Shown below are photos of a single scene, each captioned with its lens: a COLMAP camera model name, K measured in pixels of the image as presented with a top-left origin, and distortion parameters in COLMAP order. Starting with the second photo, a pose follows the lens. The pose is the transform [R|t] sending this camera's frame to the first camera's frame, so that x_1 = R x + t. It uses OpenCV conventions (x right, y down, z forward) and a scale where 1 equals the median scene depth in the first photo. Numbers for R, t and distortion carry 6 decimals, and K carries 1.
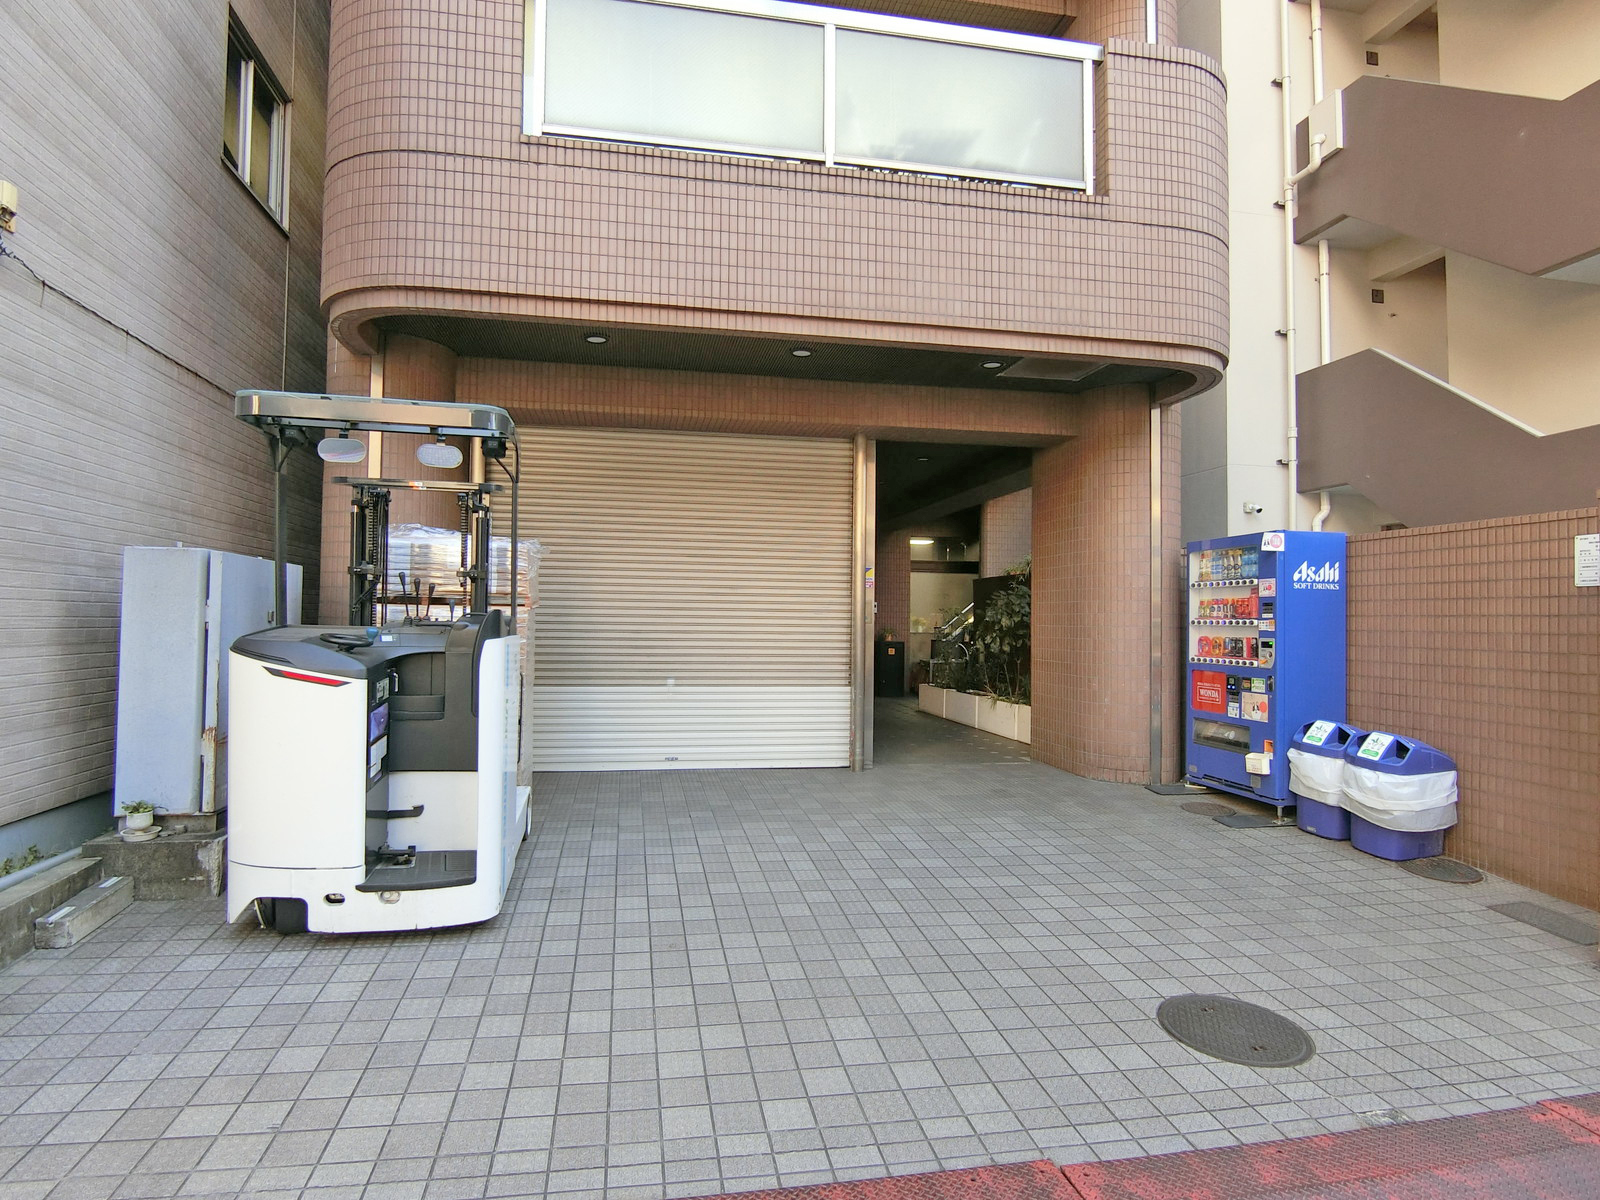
lens RADIAL K [[881.5, 0, 794.4], [0, 881.5, 602.9], [0, 0, 1]] dist [-0.022081, -0.001636]
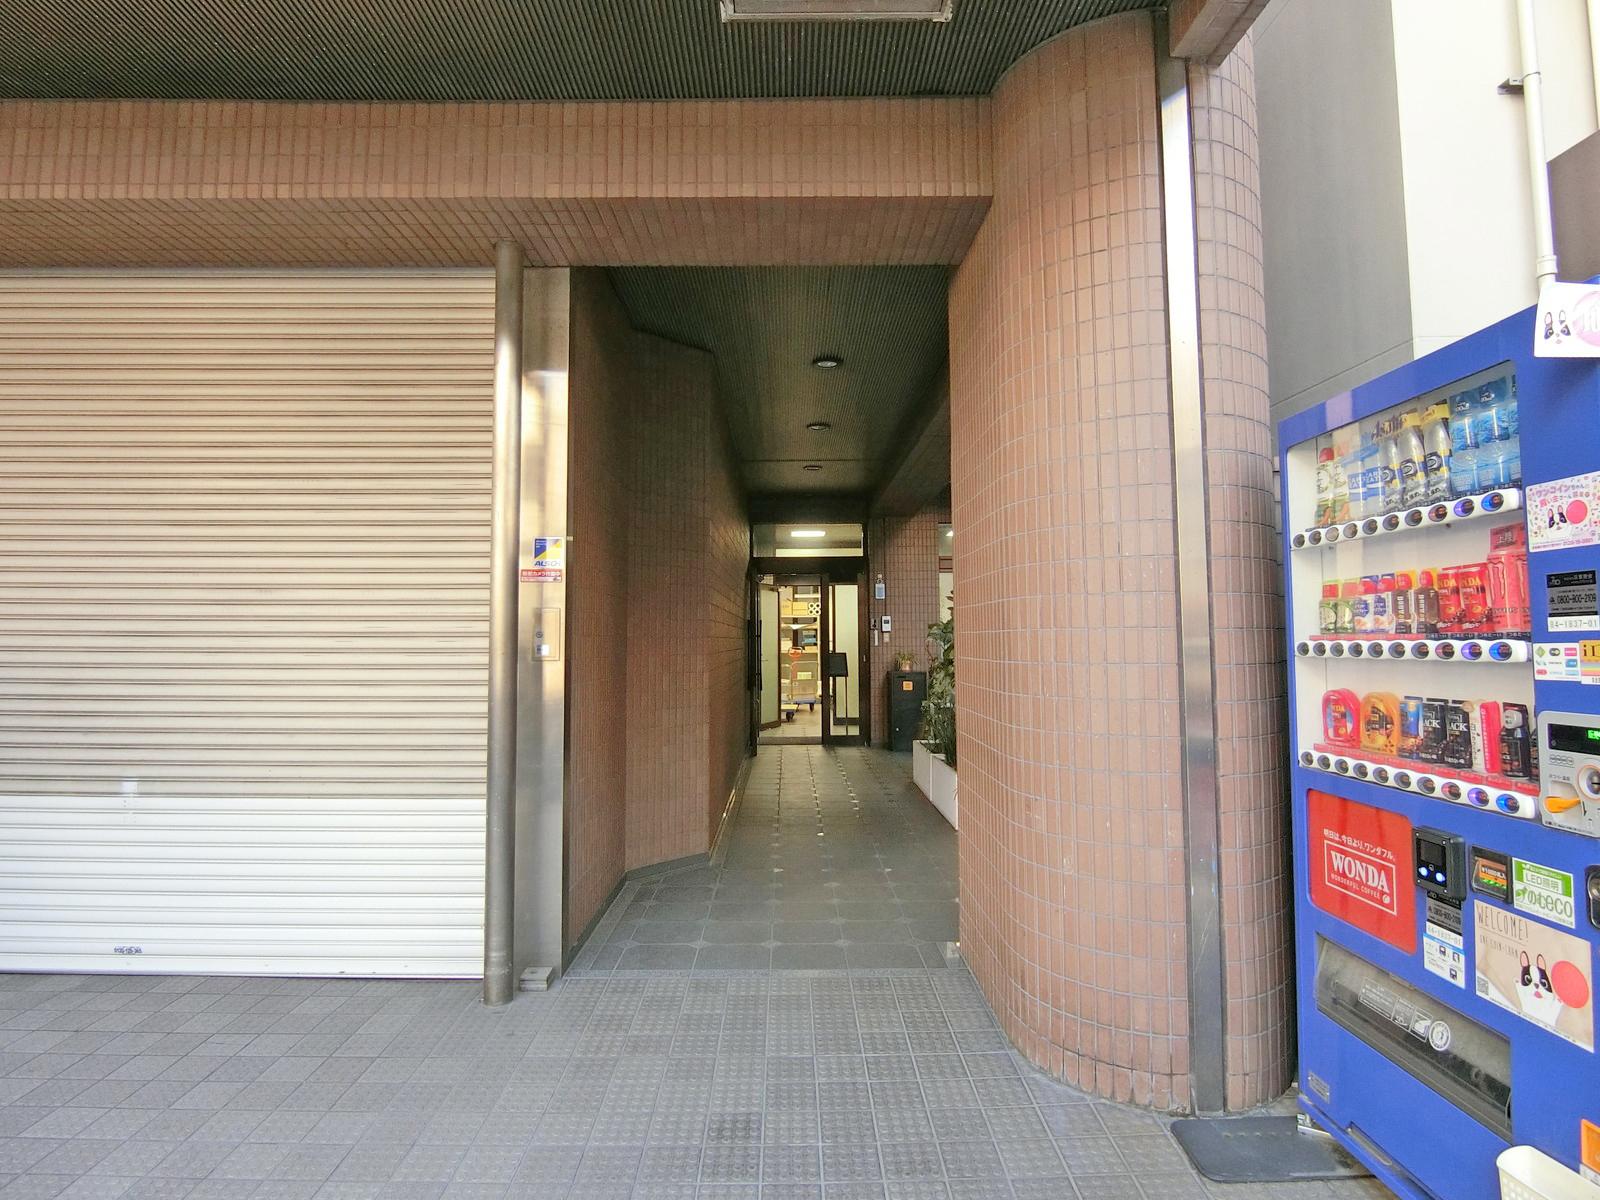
lens RADIAL K [[881.5, 0, 798.5], [0, 881.5, 586.1], [0, 0, 1]] dist [-0.022081, -0.001636]
pose [[0.984478, -0.027325, -0.173371, 0.322310], [0.019911, 0.998817, -0.044362, 0.009007], [0.174378, 0.040222, 0.983857, 0.633611]]
